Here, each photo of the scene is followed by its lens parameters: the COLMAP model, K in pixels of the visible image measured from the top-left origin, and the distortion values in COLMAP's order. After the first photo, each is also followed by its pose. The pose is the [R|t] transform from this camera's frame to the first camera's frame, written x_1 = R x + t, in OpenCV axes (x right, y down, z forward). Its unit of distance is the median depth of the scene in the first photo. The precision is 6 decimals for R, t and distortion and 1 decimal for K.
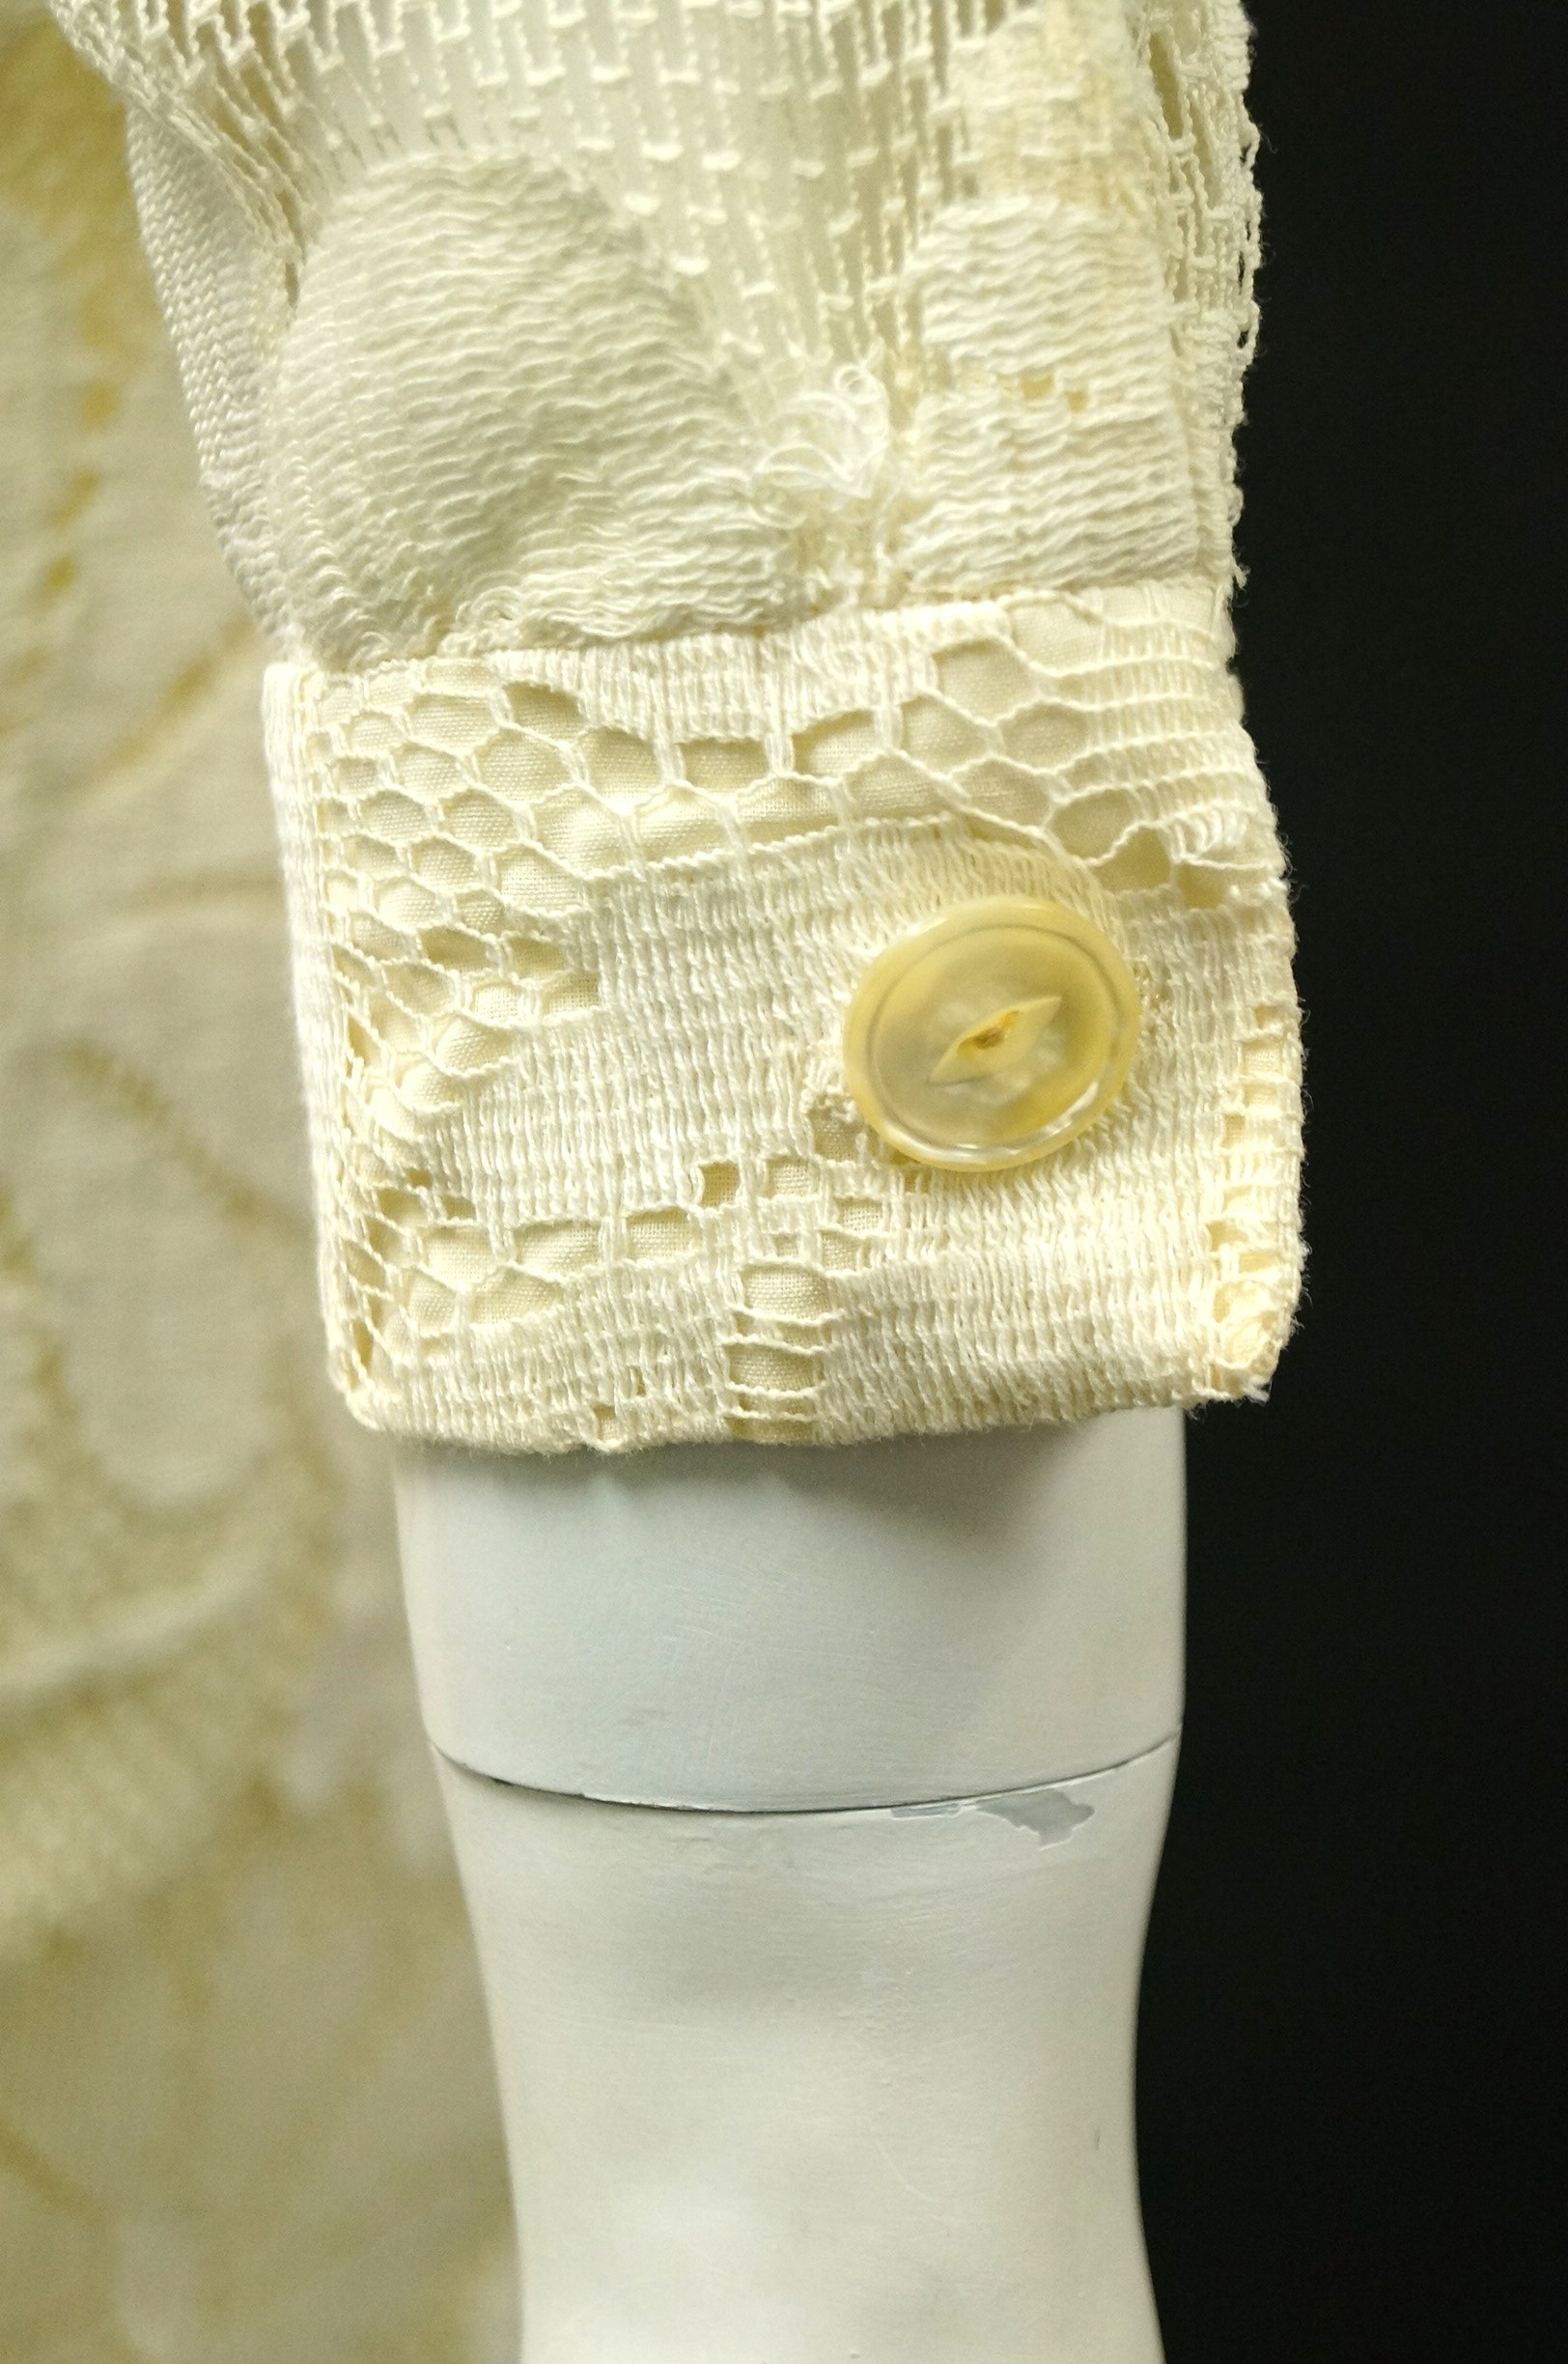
lens RADIAL K [[5391.3, 0, 782.6], [0, 5391.3, 1180.5], [0, 0, 1]] dist [0.016493, 0.000000]
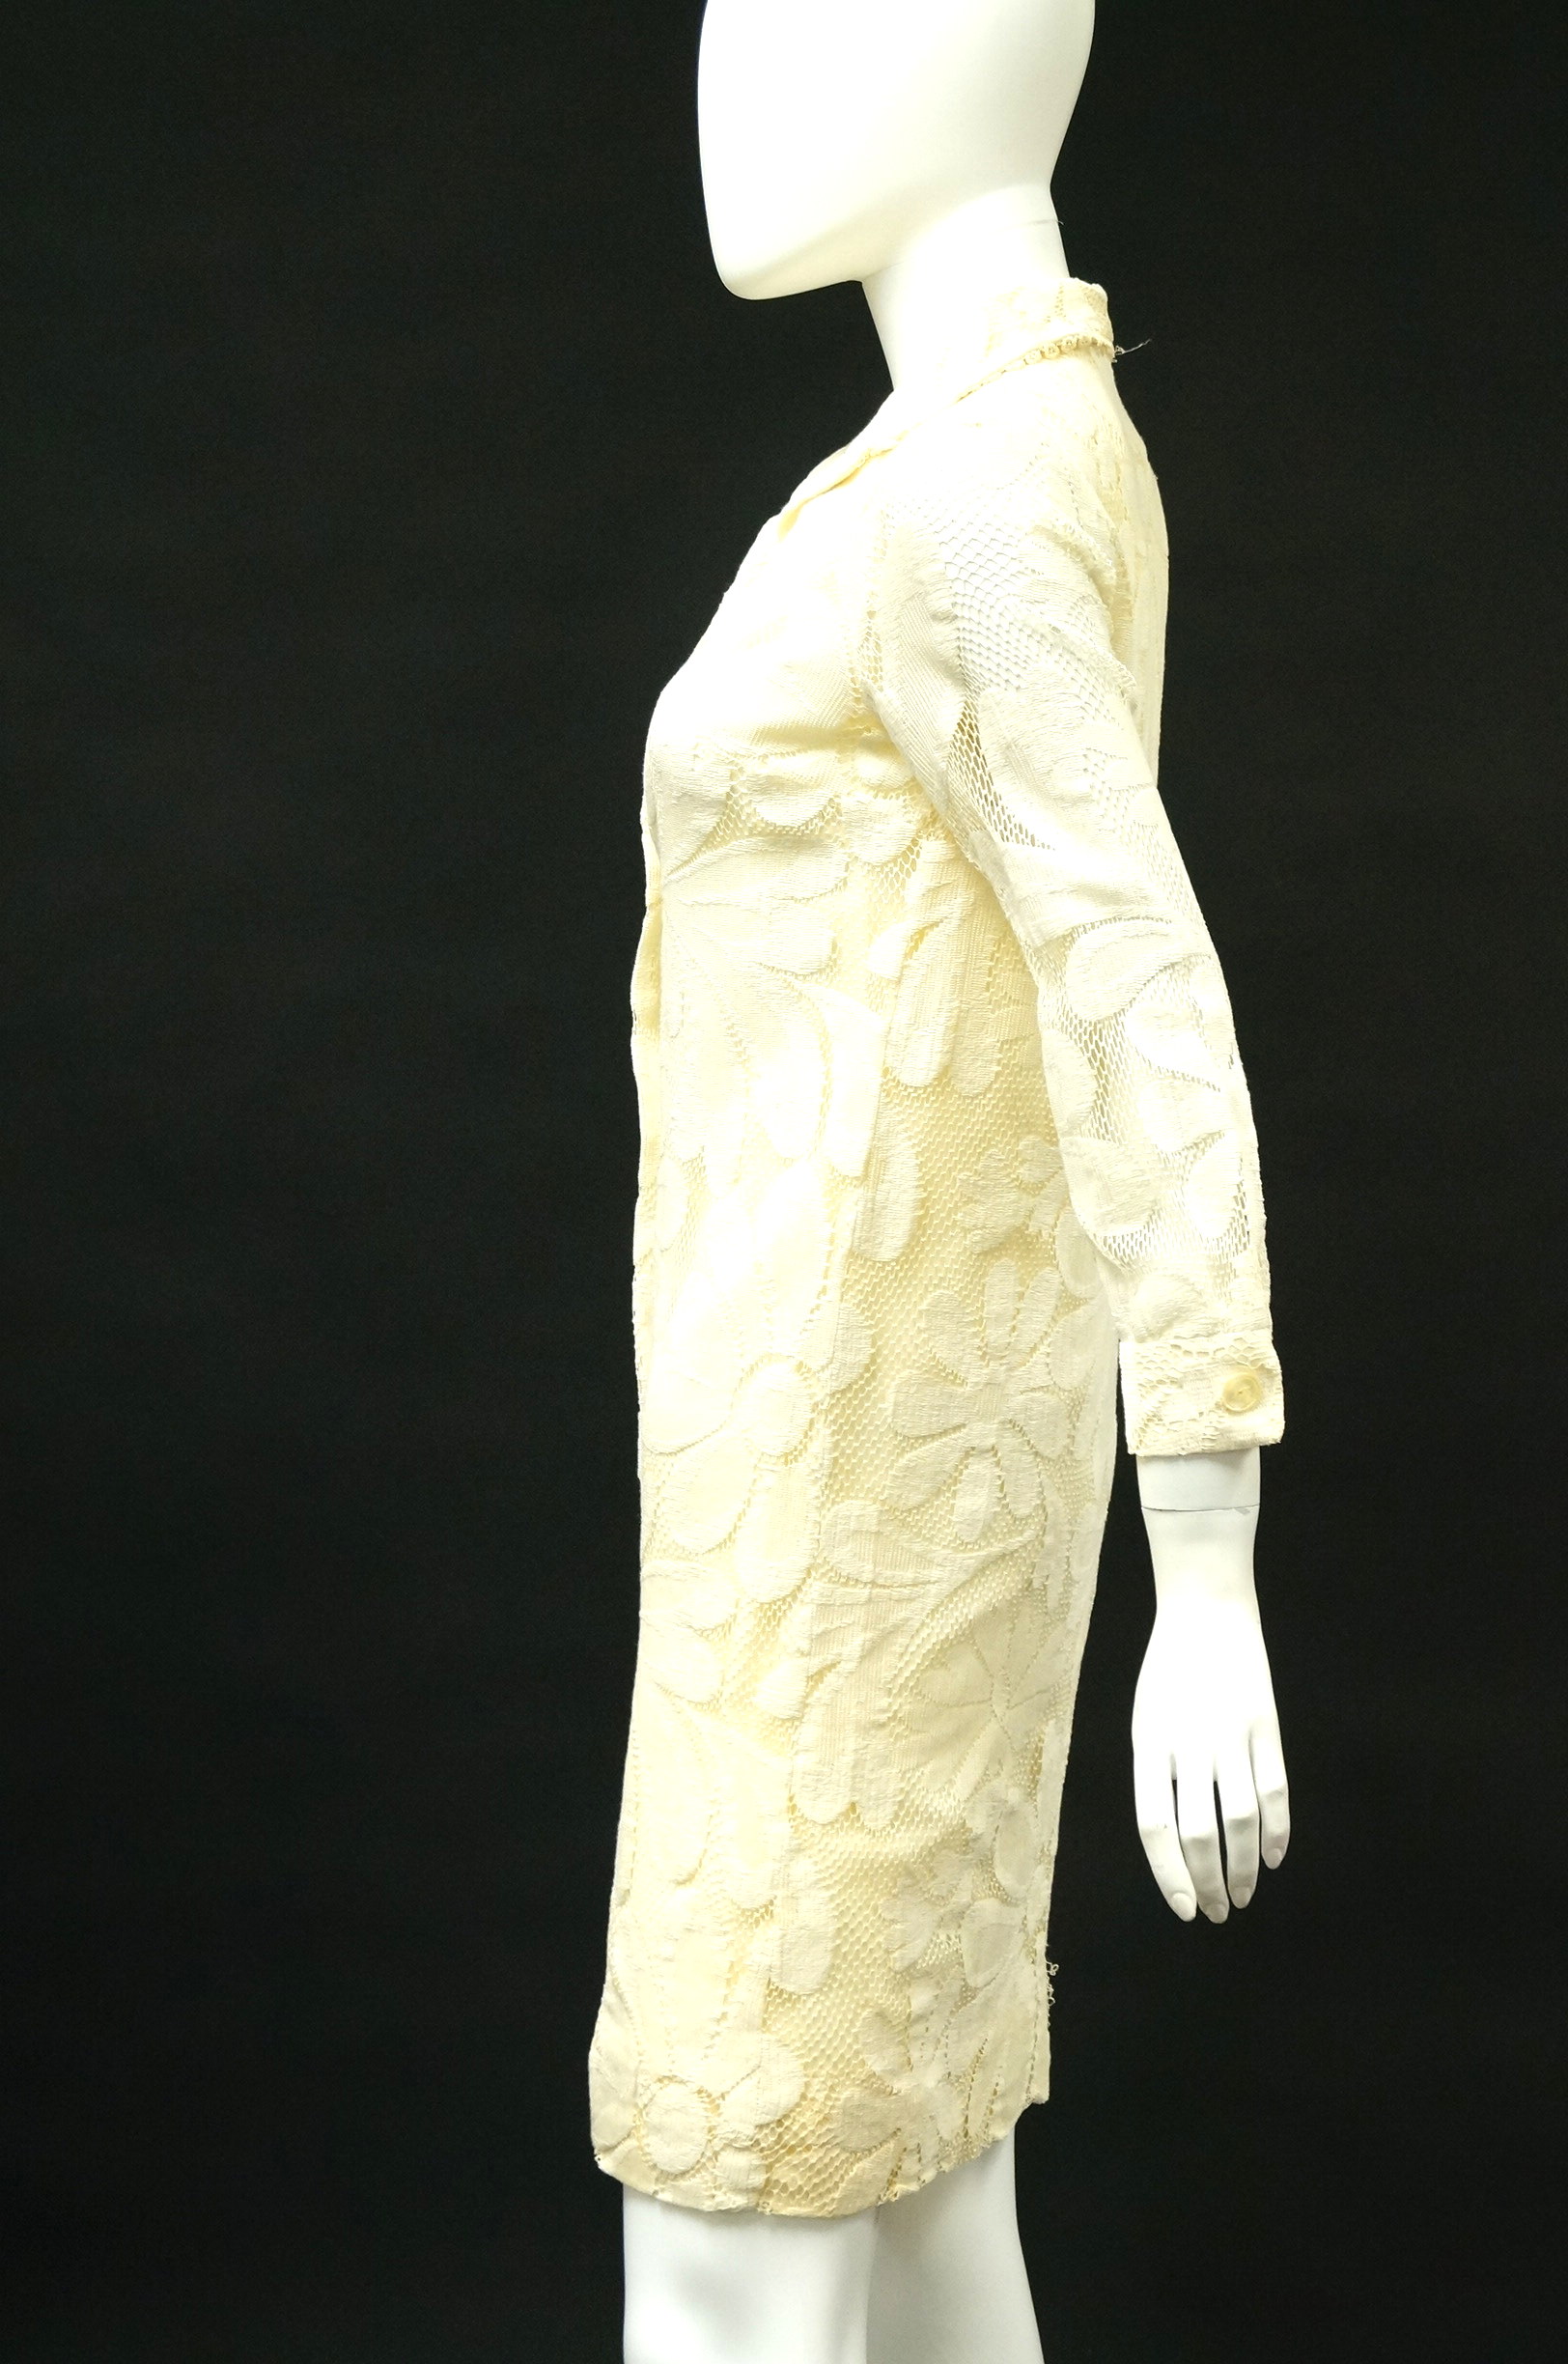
lens RADIAL K [[4568.8, 0, 785.5], [0, 4568.8, 1183.2], [0, 0, 1]] dist [0.033344, 0.000000]
pose [[0.996749, -0.004877, 0.080424, -1.029956], [0.016060, 0.990163, -0.138995, 0.522049], [-0.078955, 0.139834, 0.987022, -4.888813]]
